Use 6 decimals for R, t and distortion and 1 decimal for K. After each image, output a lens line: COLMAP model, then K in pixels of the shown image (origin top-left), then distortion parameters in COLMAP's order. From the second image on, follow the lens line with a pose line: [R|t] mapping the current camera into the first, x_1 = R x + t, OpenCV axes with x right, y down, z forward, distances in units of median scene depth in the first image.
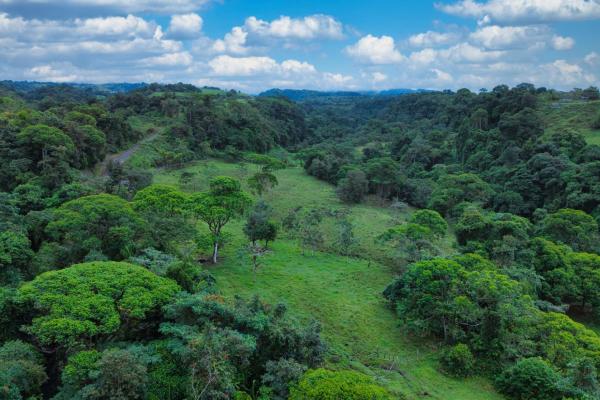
lens RADIAL K [[478.7, 0, 301.3], [0, 478.7, 197.8], [0, 0, 1]] dist [0.035374, -0.019564]
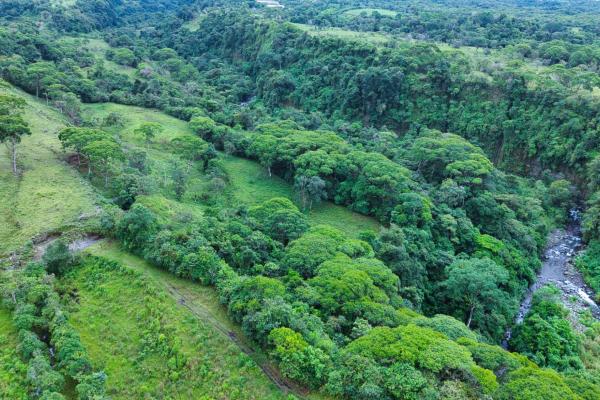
lens RADIAL K [[478.7, 0, 298.6], [0, 478.7, 198.8], [0, 0, 1]] dist [0.035374, -0.019564]
pose [[0.959856, -0.095007, 0.263914, 0.276462], [0.027946, 0.968600, 0.247050, 0.181782], [-0.279098, -0.229757, 0.932371, -2.233461]]
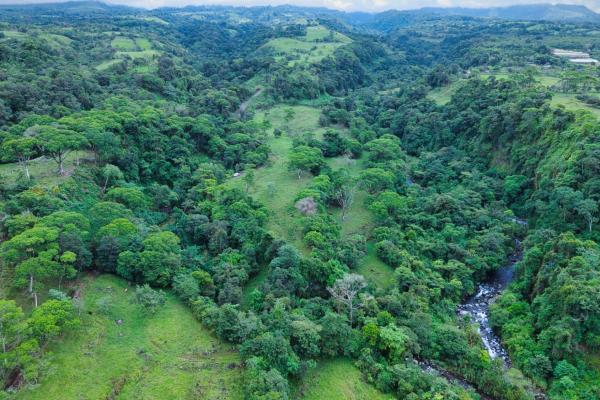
lens RADIAL K [[478.7, 0, 298.2], [0, 478.7, 200.5], [0, 0, 1]] dist [0.035374, -0.019564]
pose [[0.966590, 0.080692, -0.243296, 0.474362], [-0.037784, 0.983642, 0.176127, -0.036274], [0.253528, -0.161050, 0.953827, -1.215916]]
